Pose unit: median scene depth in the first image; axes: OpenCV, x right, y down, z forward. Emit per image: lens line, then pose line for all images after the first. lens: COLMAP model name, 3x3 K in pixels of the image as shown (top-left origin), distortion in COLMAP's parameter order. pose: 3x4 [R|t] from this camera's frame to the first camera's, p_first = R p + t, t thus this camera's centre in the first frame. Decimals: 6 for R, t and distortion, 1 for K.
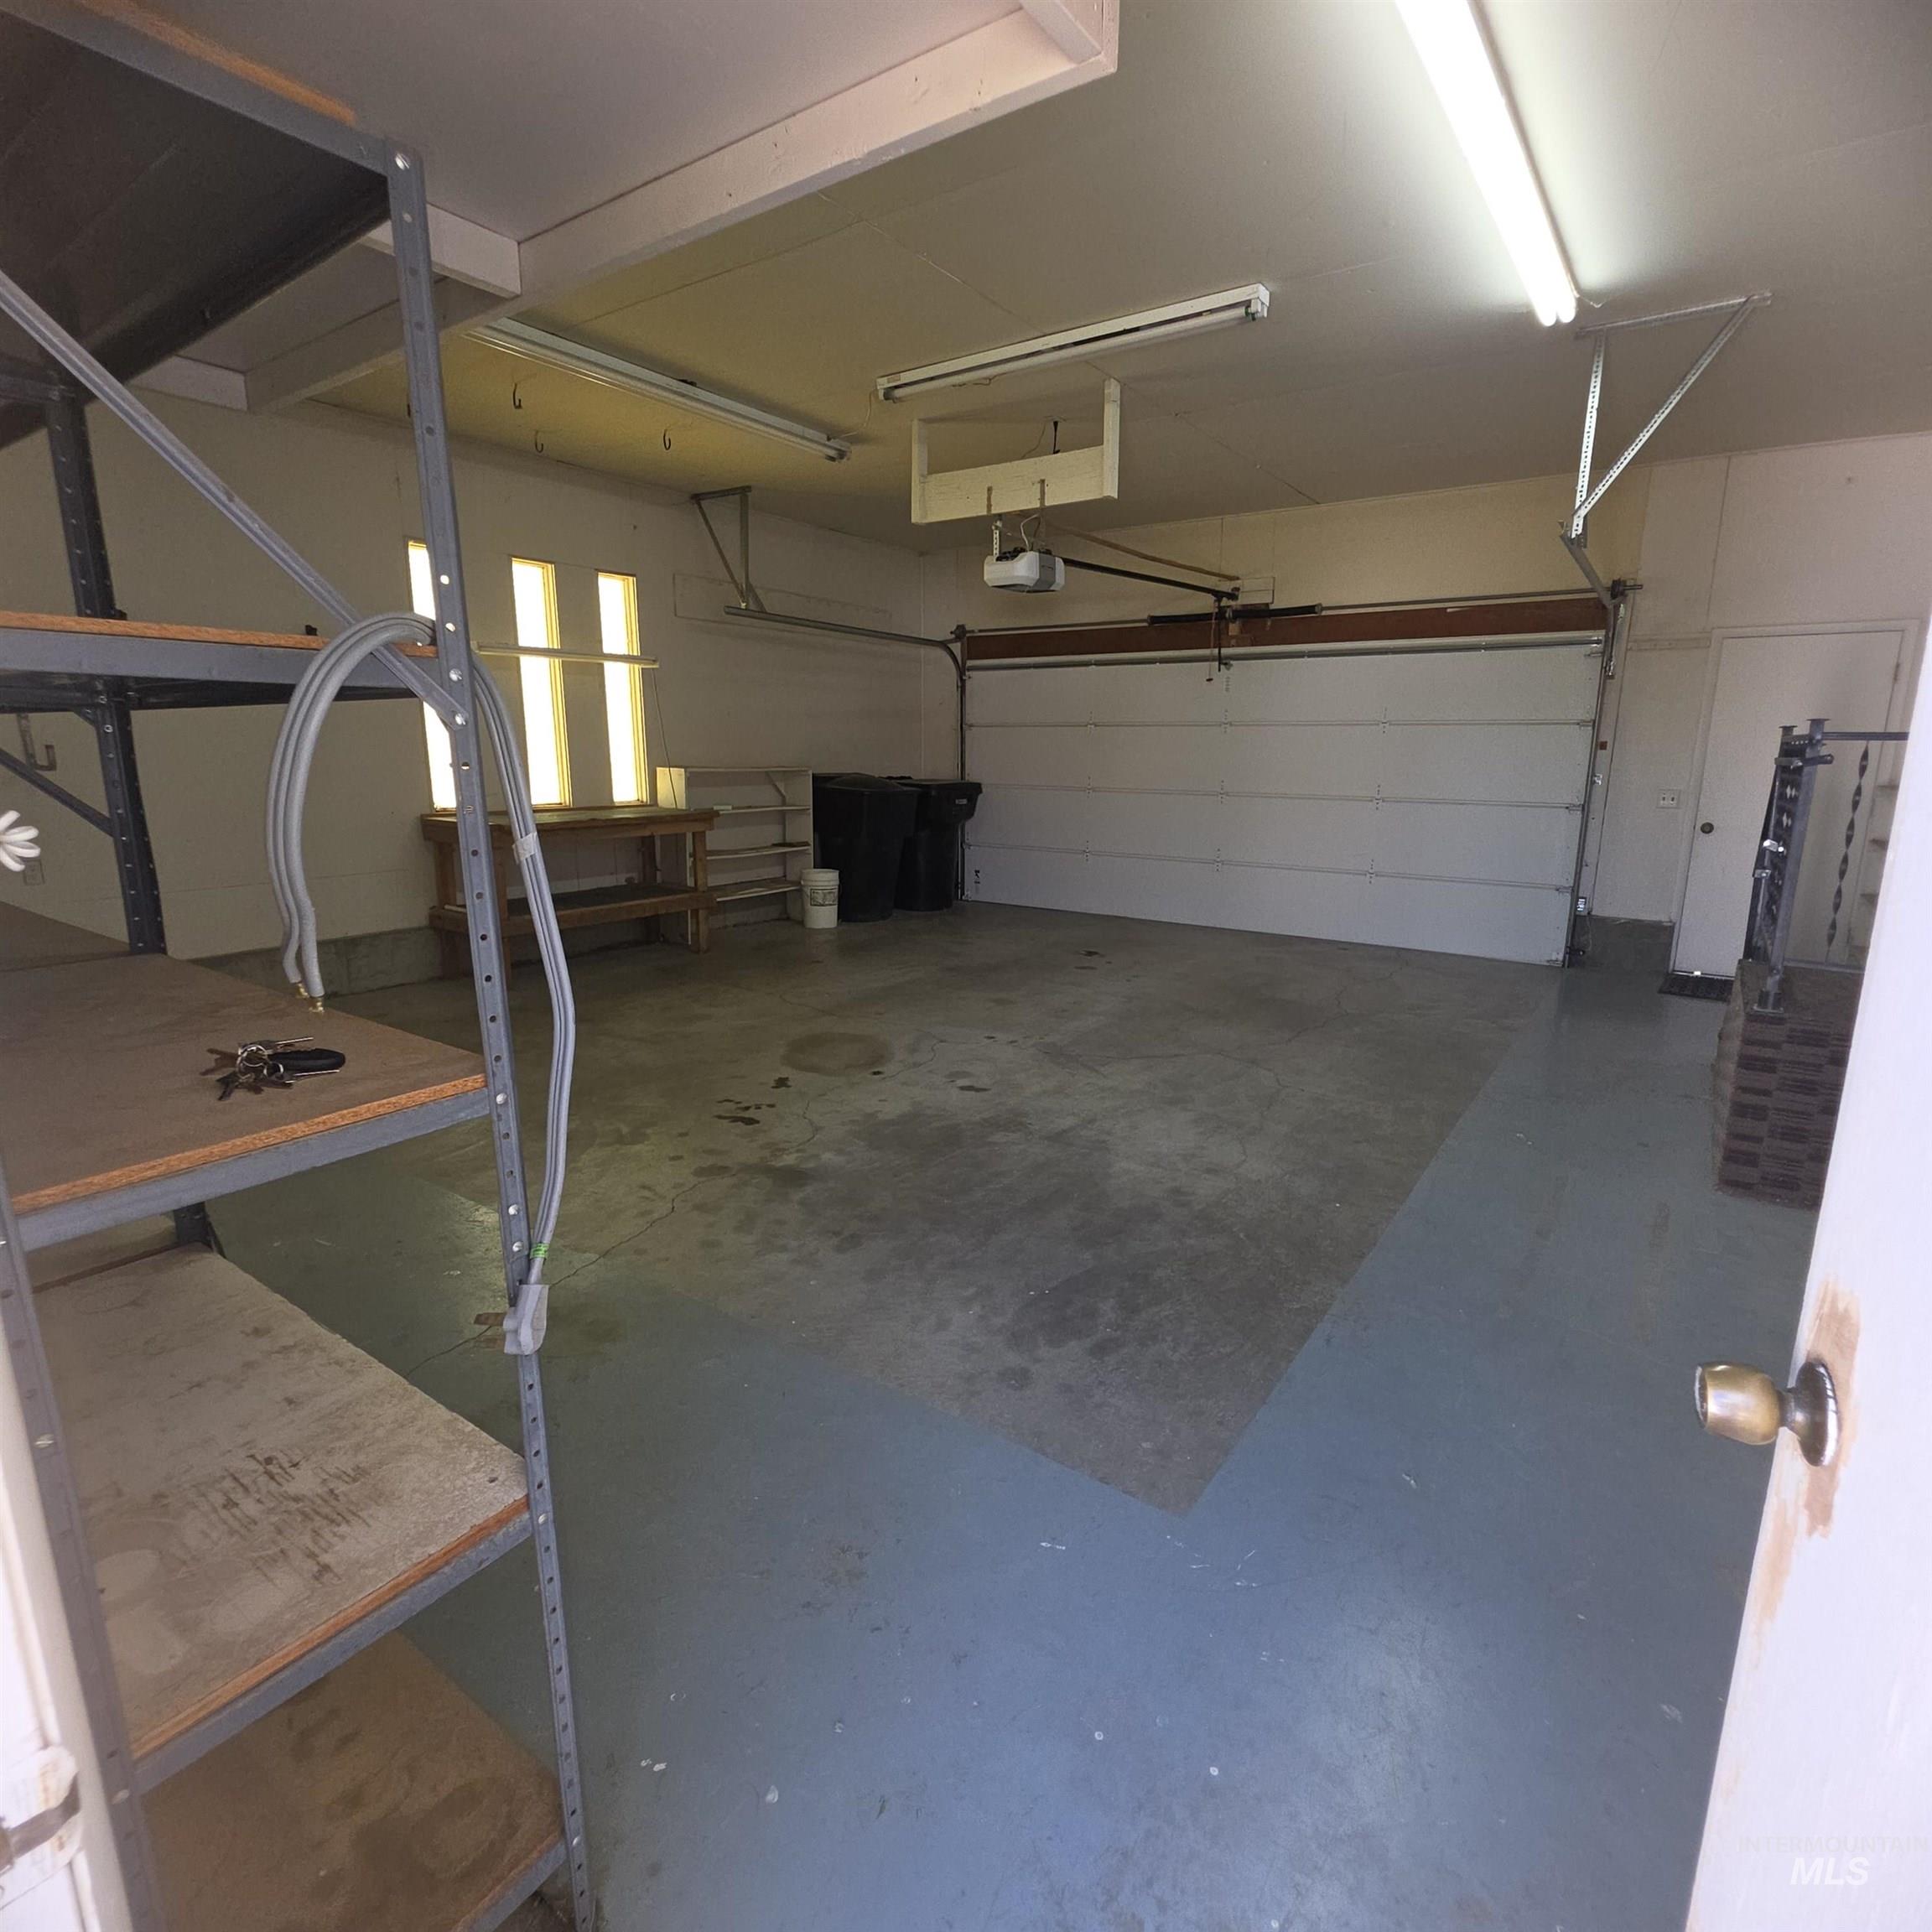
lens RADIAL K [[1034.9, 0, 973.5], [0, 1034.9, 966.3], [0, 0, 1]] dist [-0.002289, -0.000395]
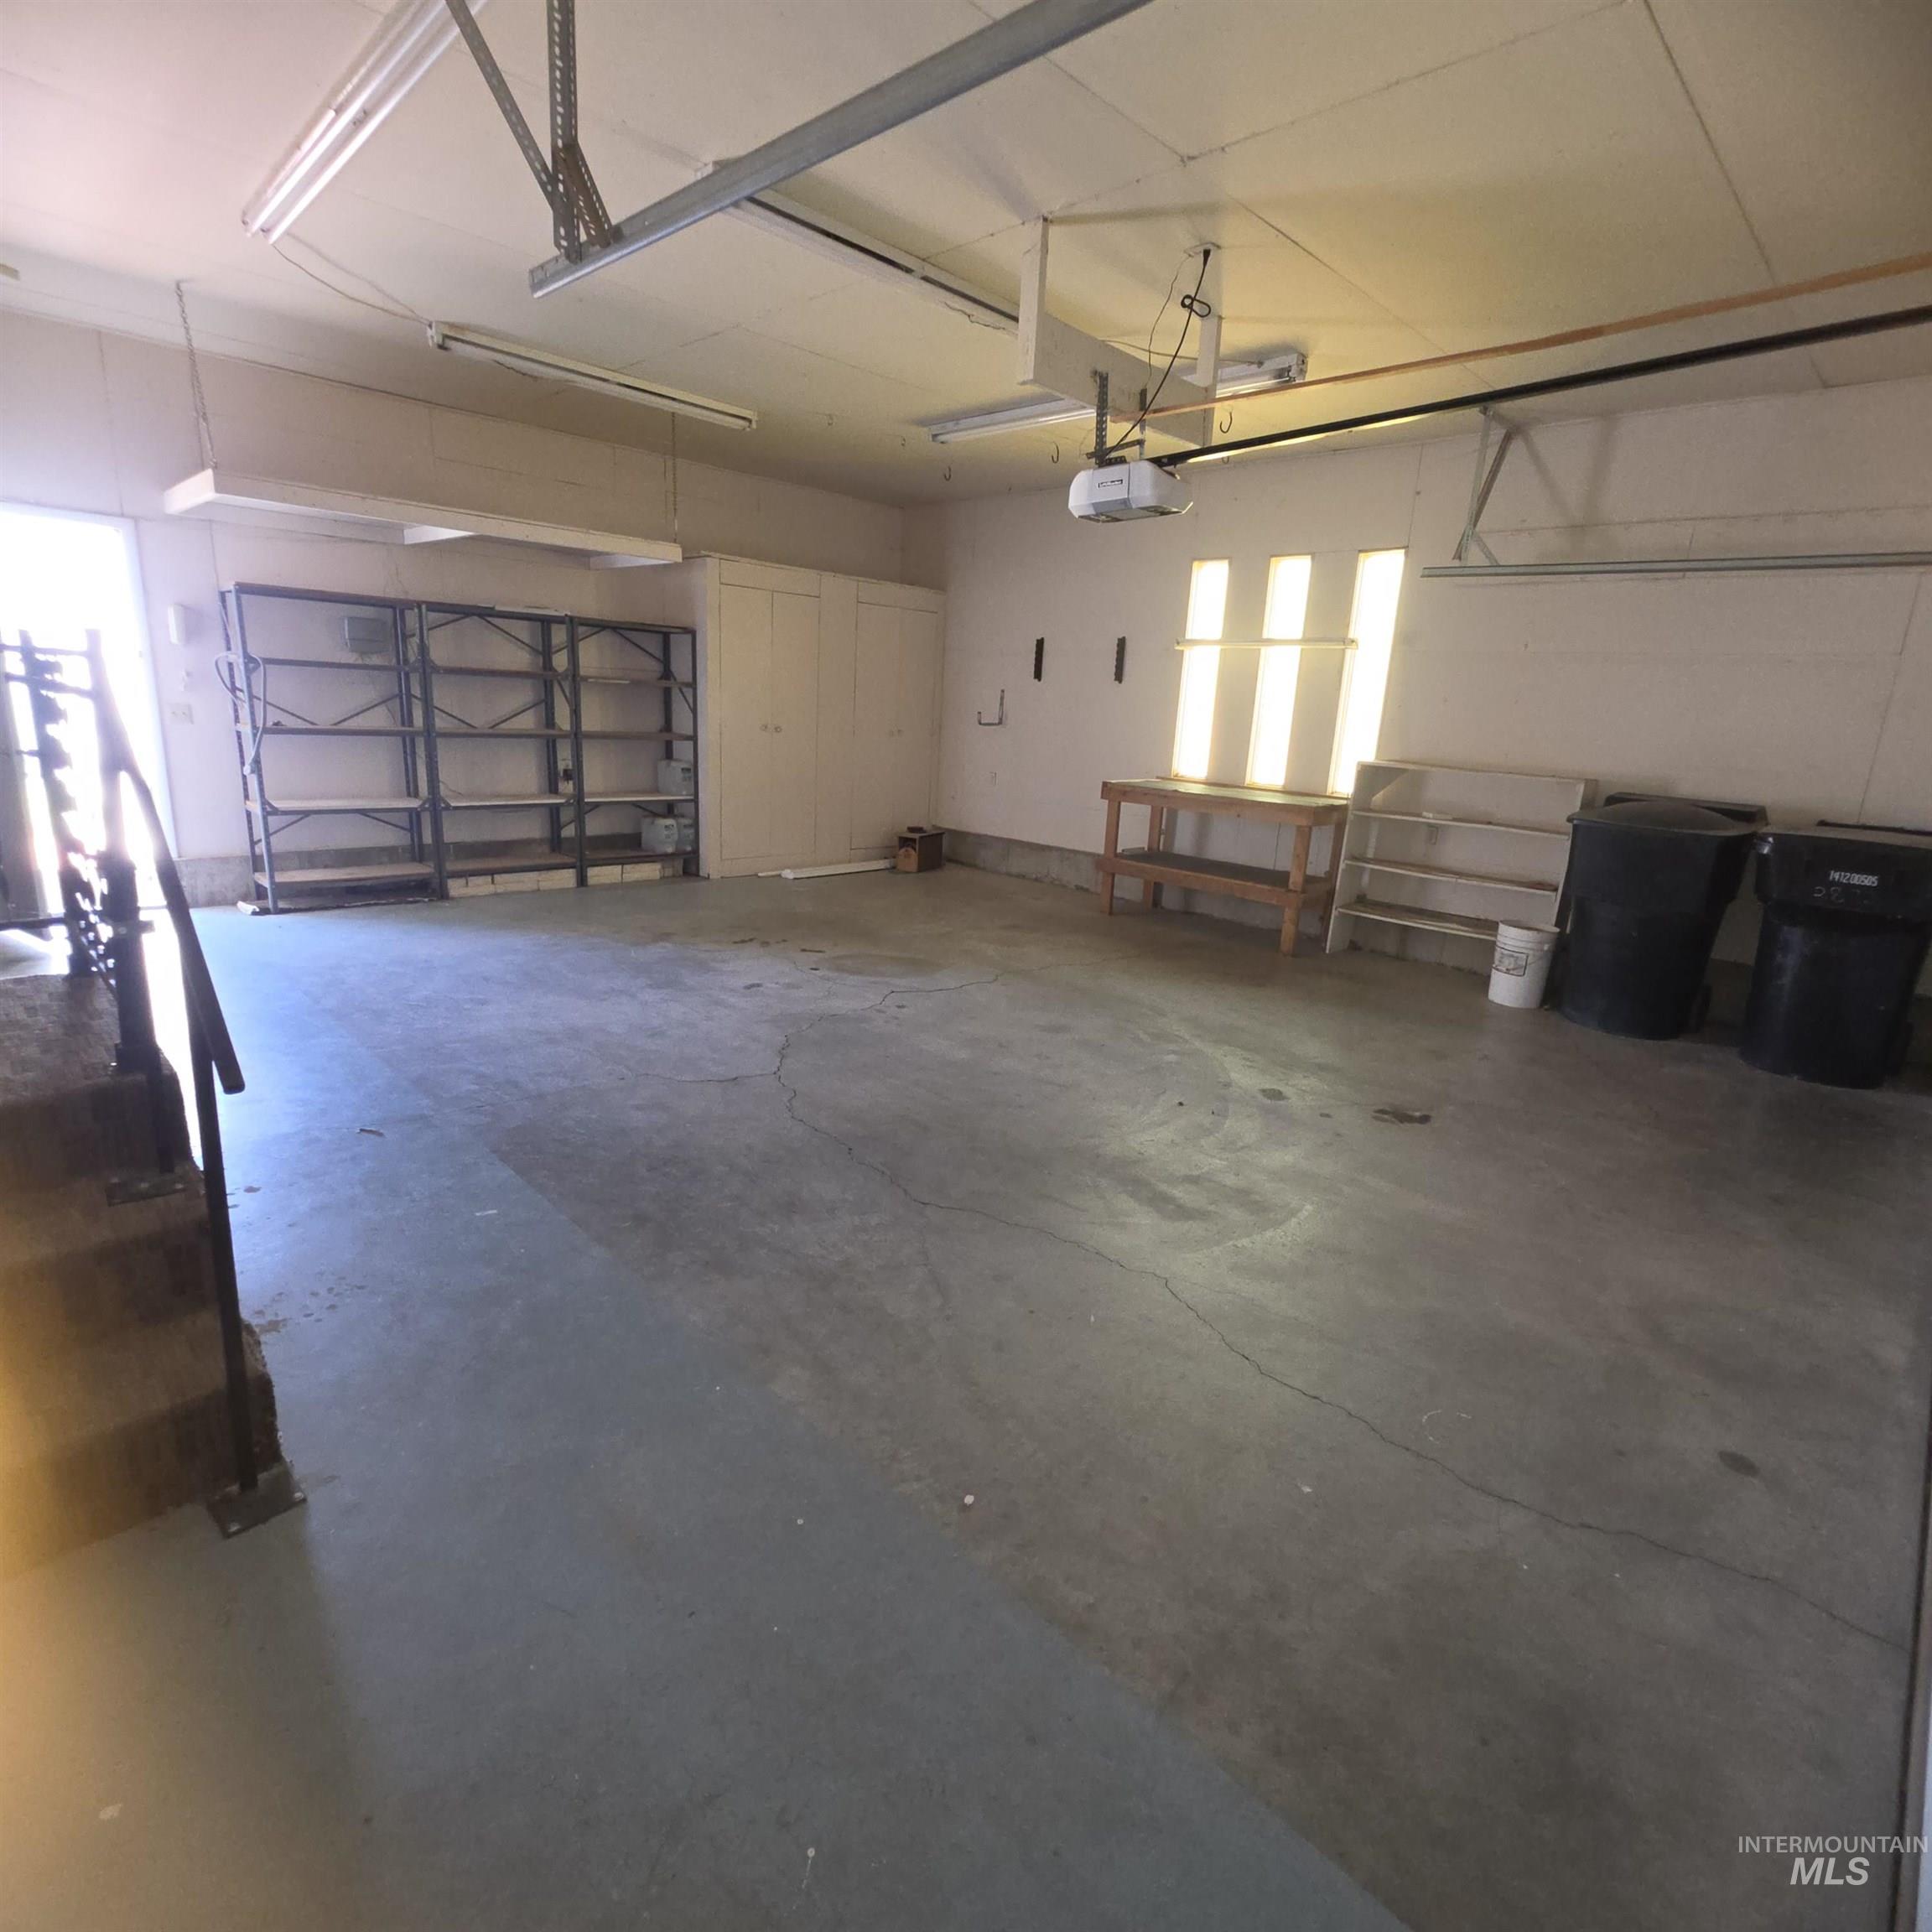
lens RADIAL K [[1034.9, 0, 978.9], [0, 1034.9, 962.5], [0, 0, 1]] dist [-0.002289, -0.000395]
pose [[-0.158294, 0.224964, -0.961423, 0.994938], [-0.260793, 0.929597, 0.260455, -0.260216], [0.952329, 0.291961, -0.088481, 1.206392]]
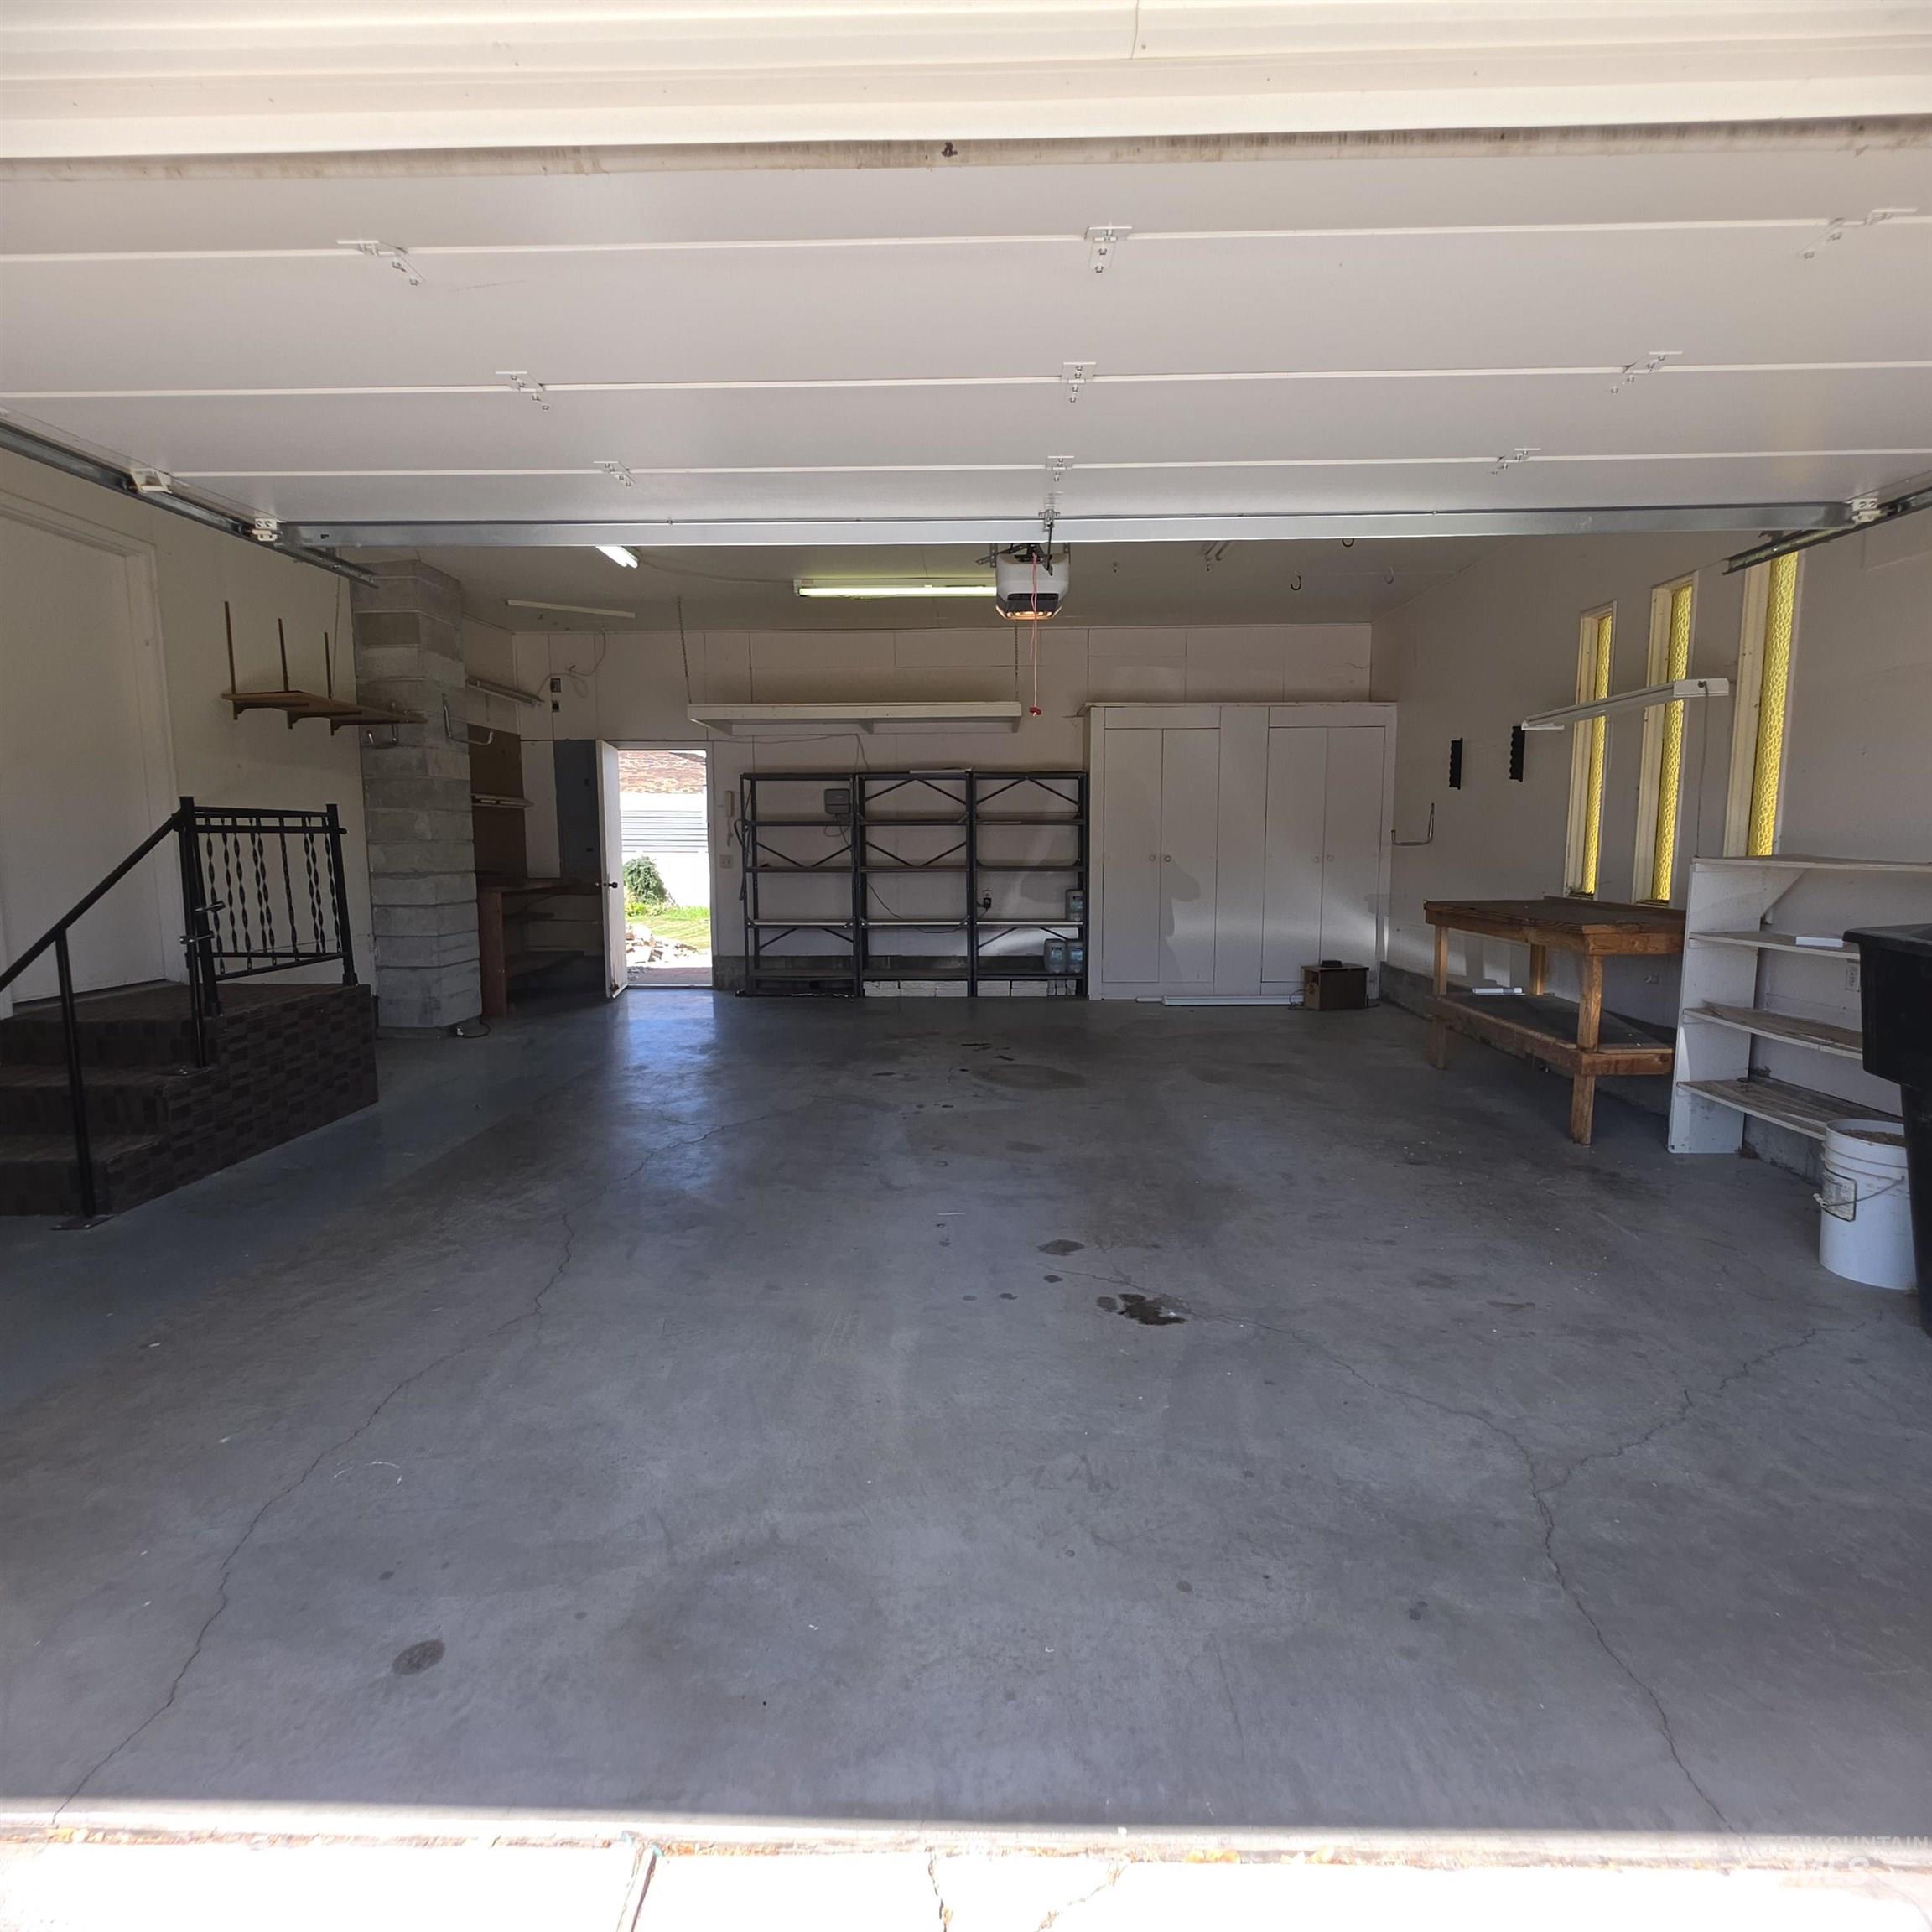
lens RADIAL K [[1034.9, 0, 968.7], [0, 1034.9, 969.6], [0, 0, 1]] dist [-0.002289, -0.000395]
pose [[-0.835971, 0.064914, -0.544920, 0.579303], [-0.115648, 0.949840, 0.290567, -0.373305], [0.536449, 0.305925, -0.786532, 1.851444]]
